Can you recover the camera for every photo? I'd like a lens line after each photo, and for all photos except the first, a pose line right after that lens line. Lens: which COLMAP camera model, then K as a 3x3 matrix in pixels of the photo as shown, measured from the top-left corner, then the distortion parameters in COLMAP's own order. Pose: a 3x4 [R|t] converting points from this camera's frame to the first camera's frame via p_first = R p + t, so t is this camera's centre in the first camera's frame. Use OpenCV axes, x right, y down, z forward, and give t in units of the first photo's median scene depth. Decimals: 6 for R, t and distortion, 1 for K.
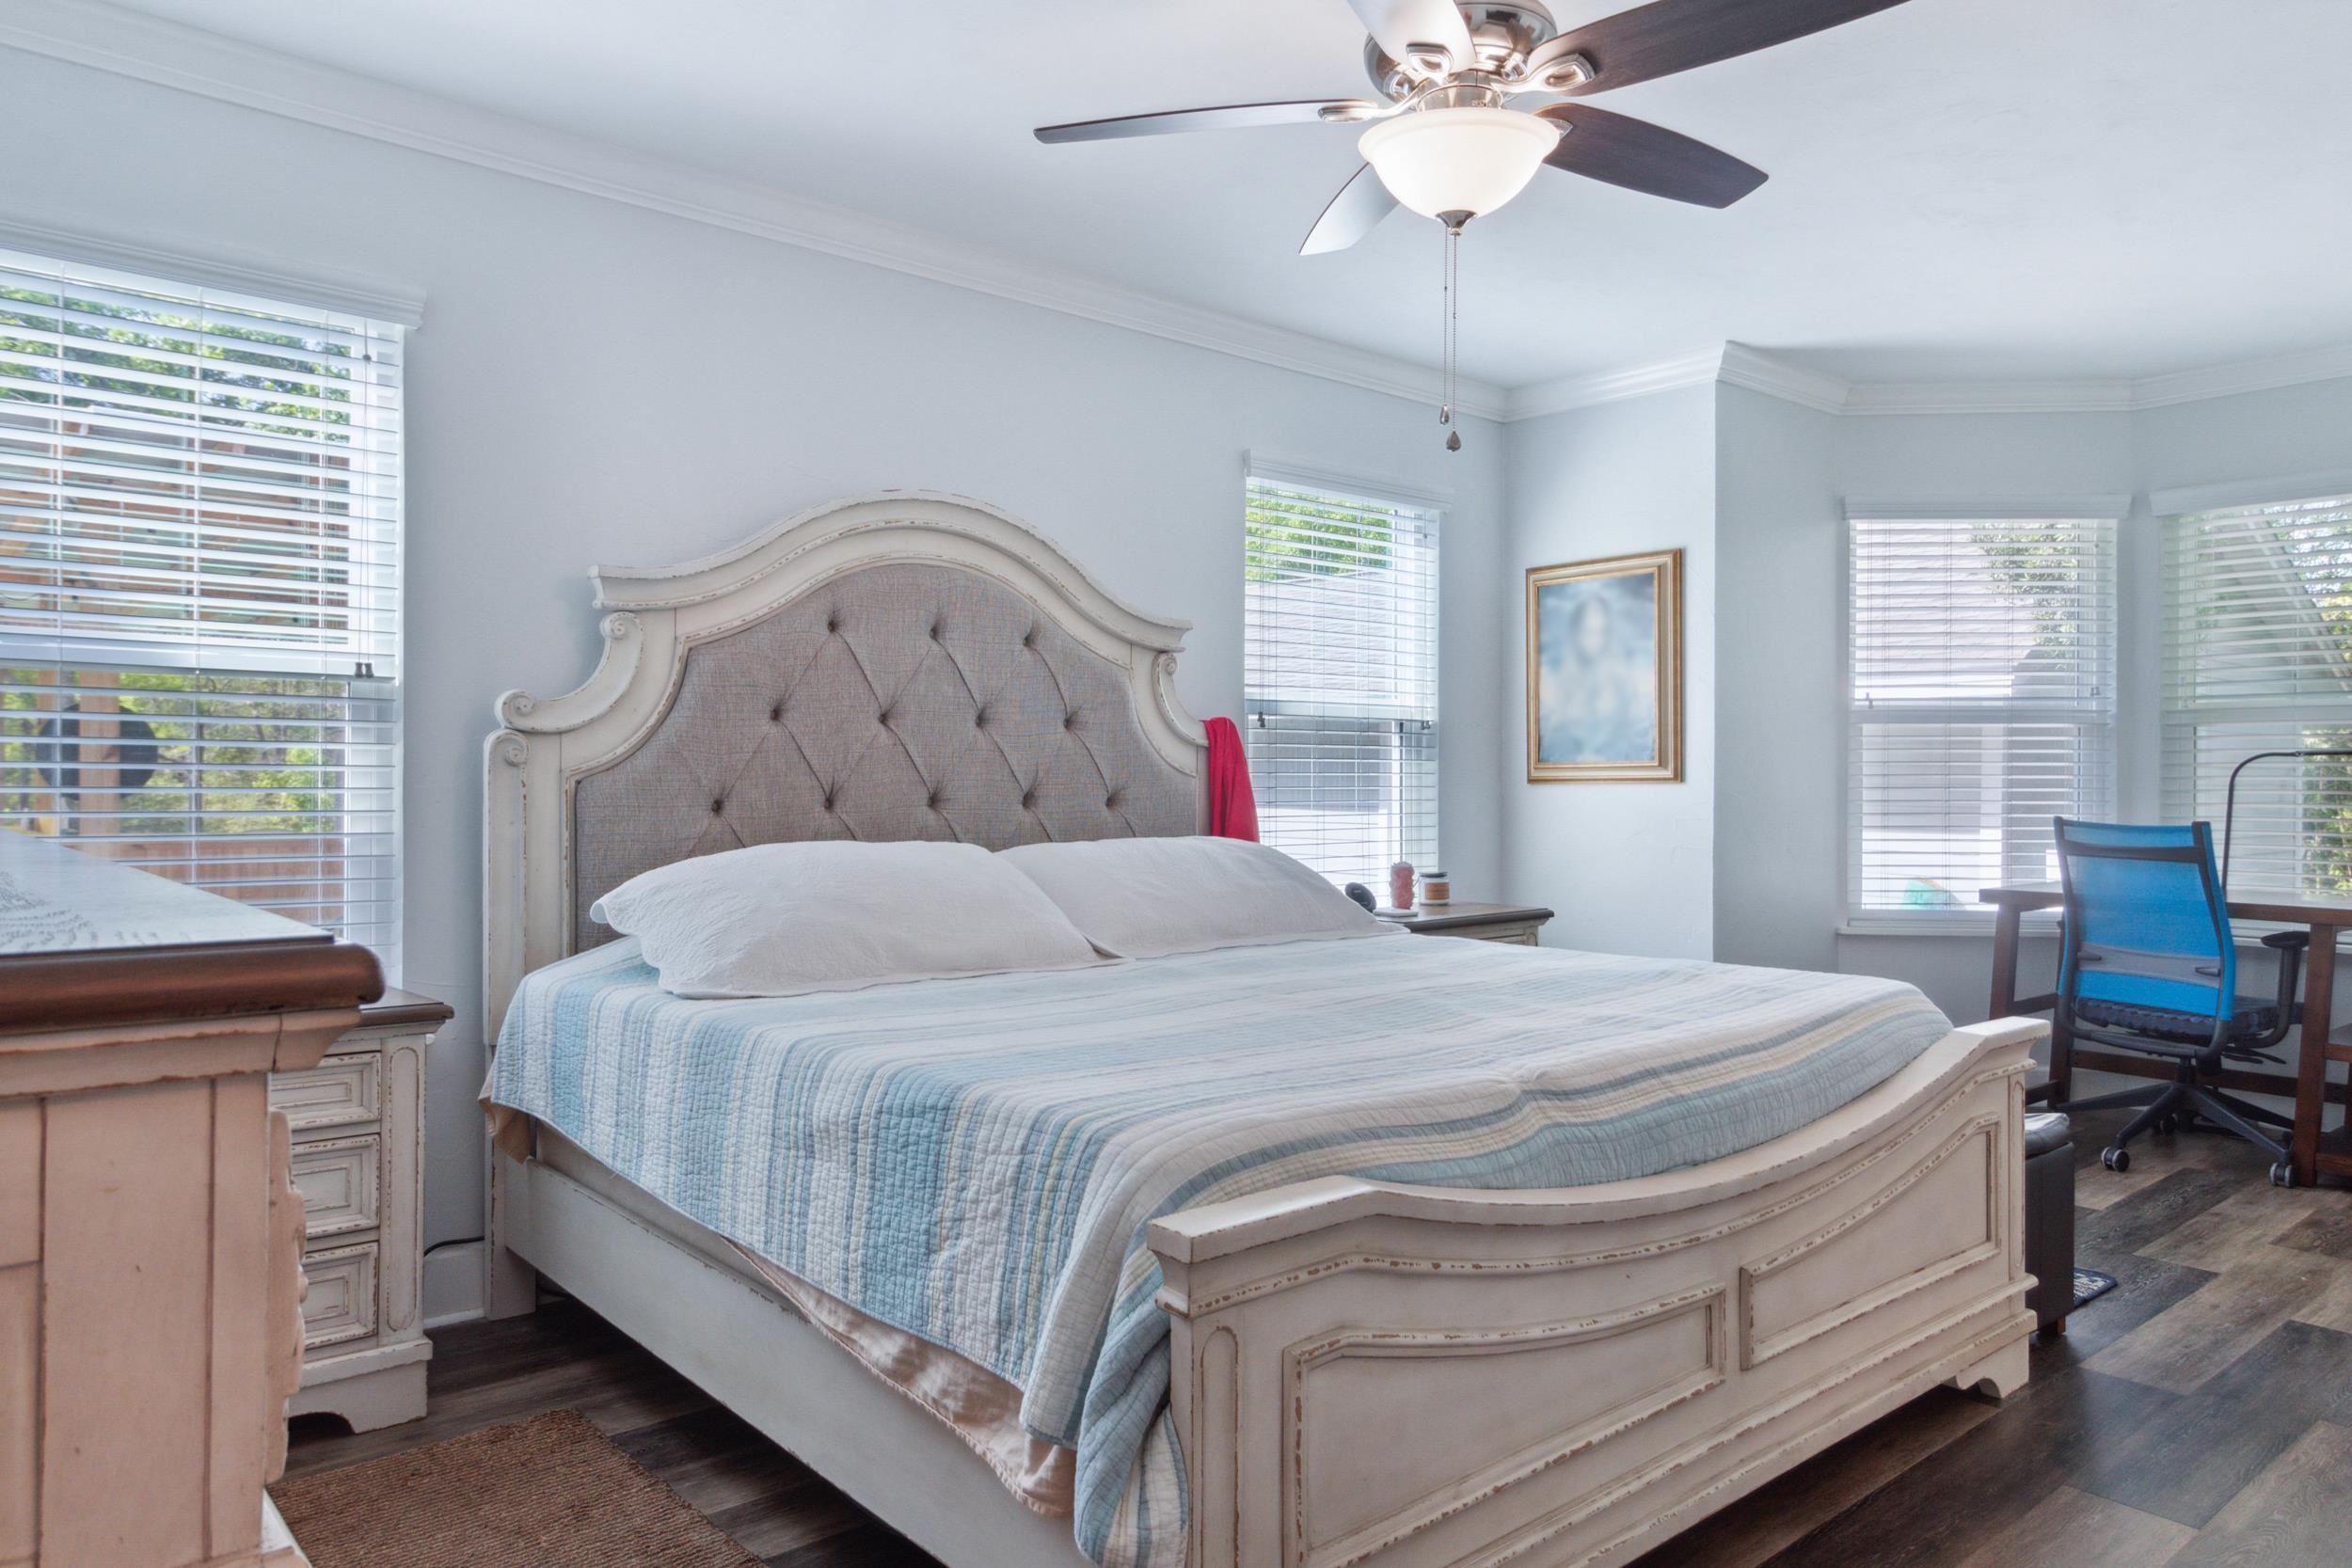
lens RADIAL K [[1563.5, 0, 1176.0], [0, 1563.5, 784.0], [0, 0, 1]] dist [-0.002197, -0.000546]
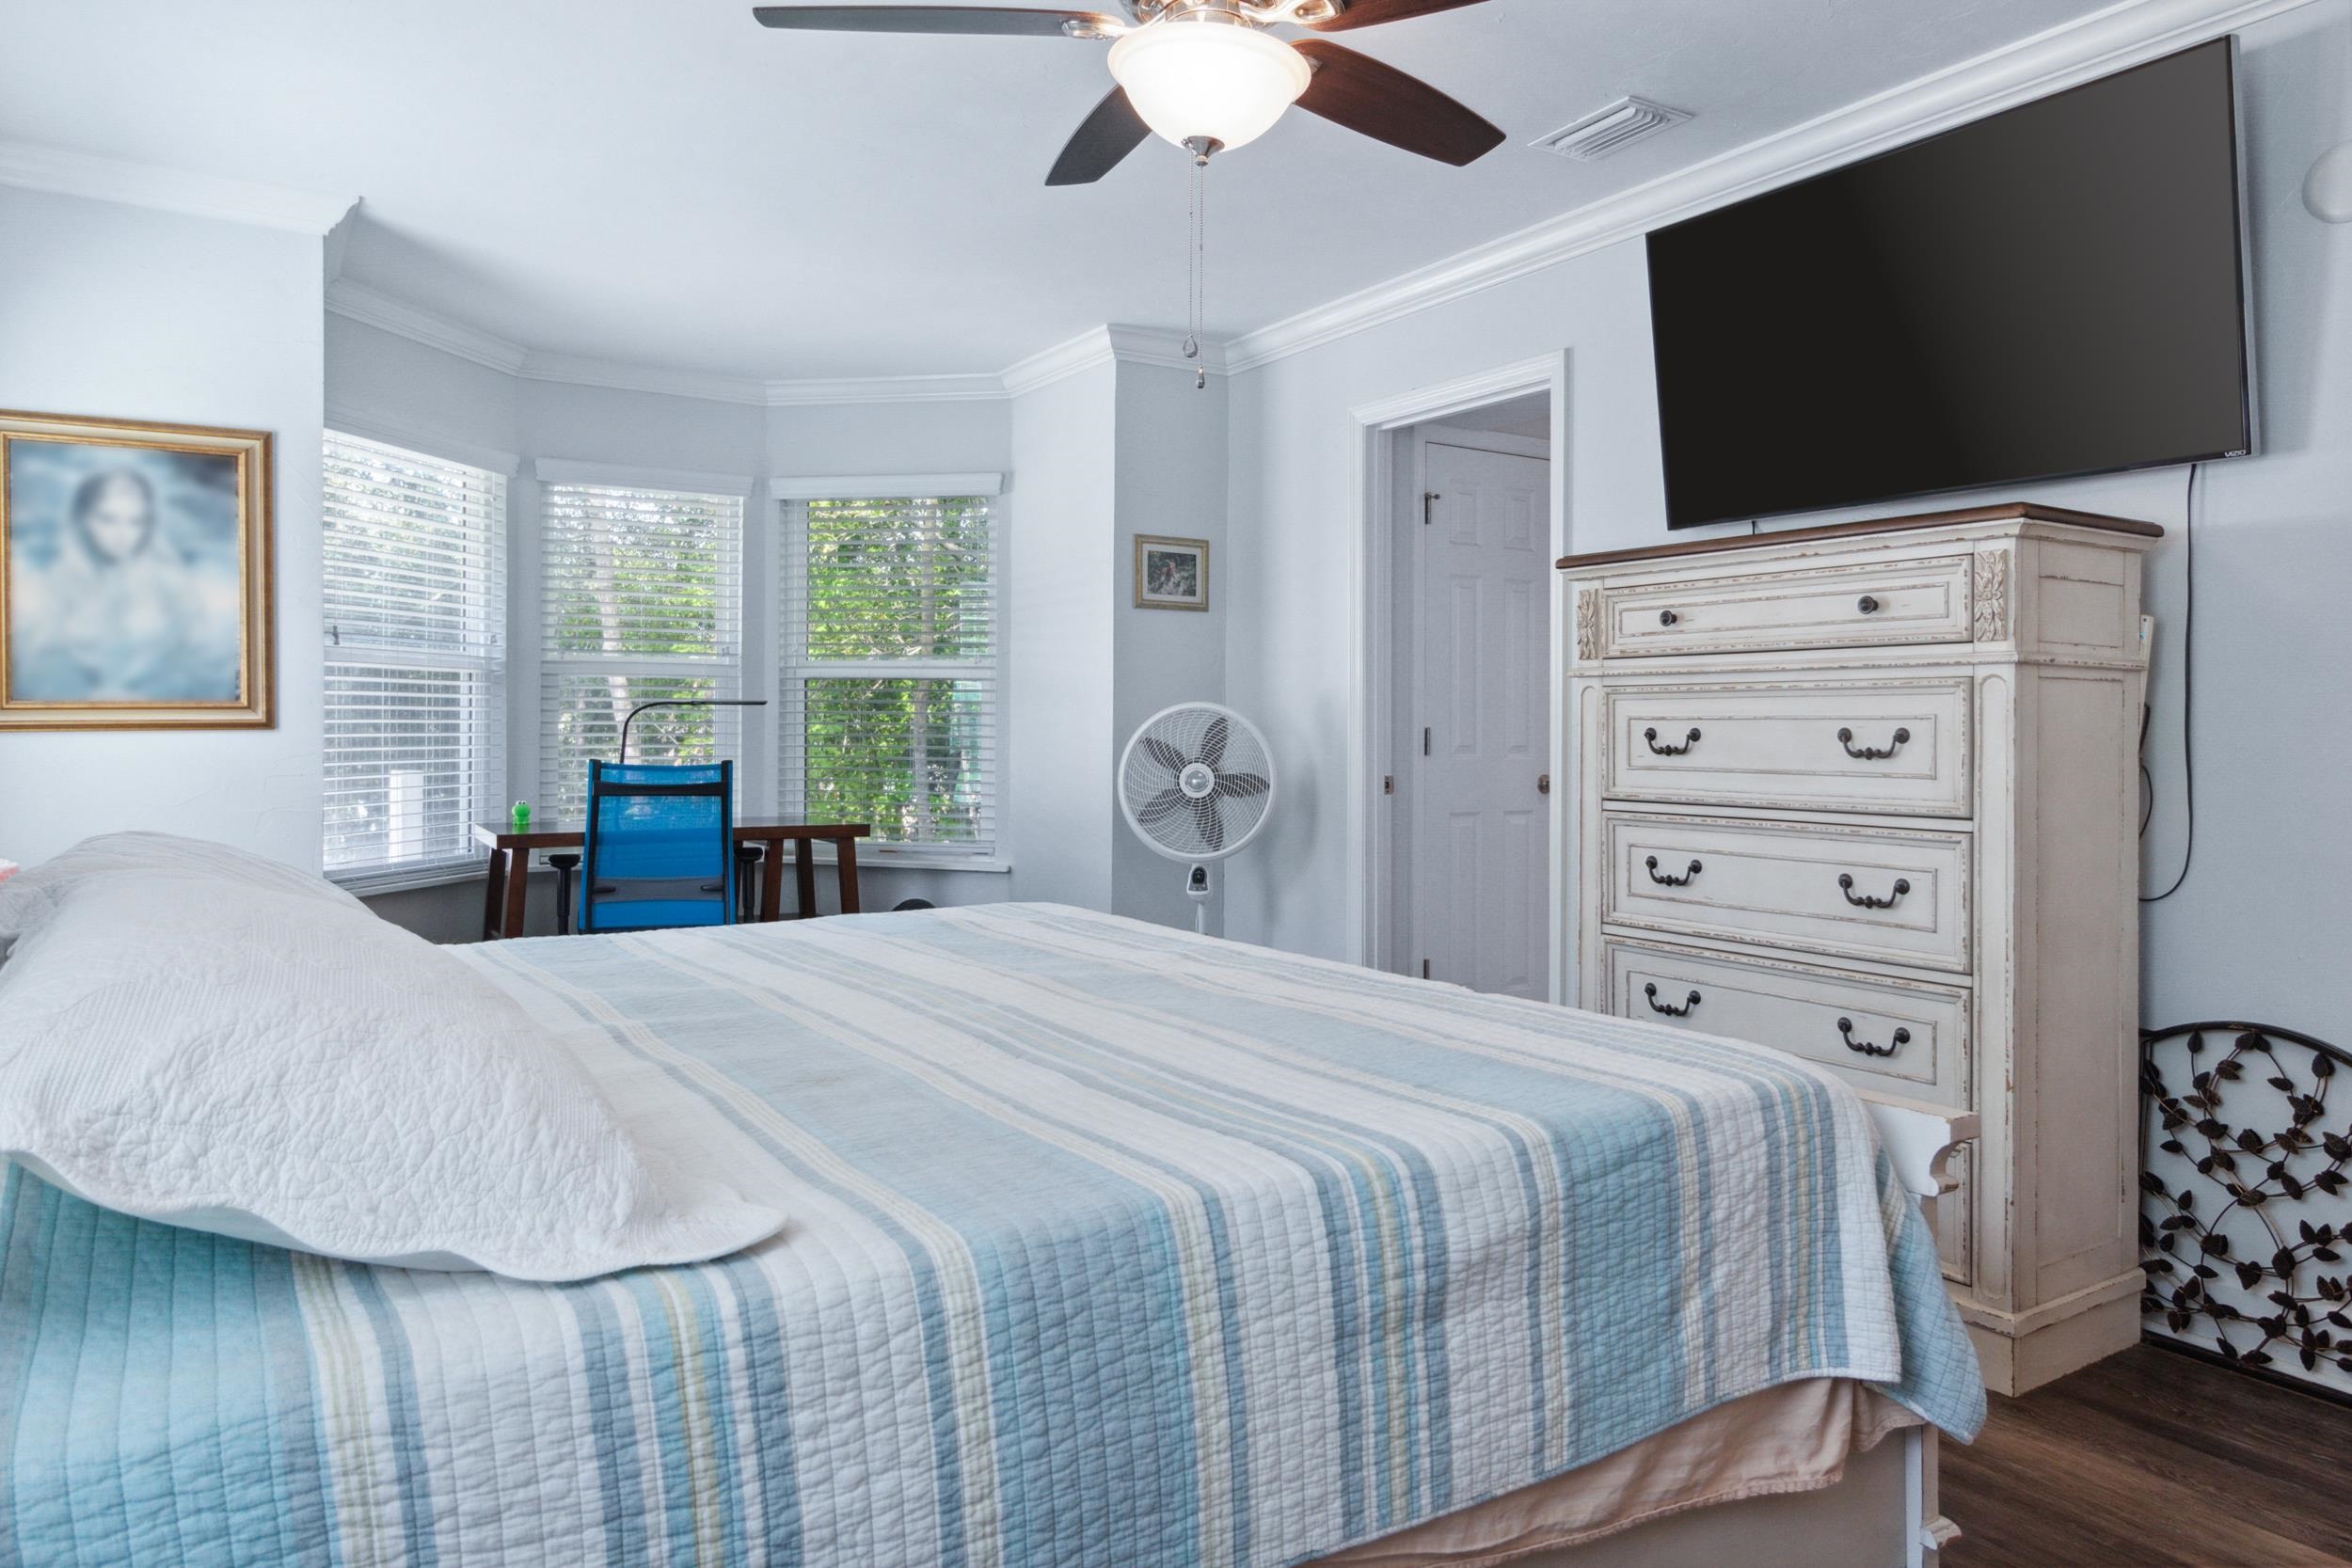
lens RADIAL K [[1516.2, 0, 1180.9], [0, 1516.2, 744.6], [0, 0, 1]] dist [-0.003019, -0.000415]
pose [[0.139394, -0.015102, 0.990122, -0.390473], [0.001681, 0.999886, 0.015015, -0.003890], [-0.990236, -0.000428, 0.139403, 0.461079]]
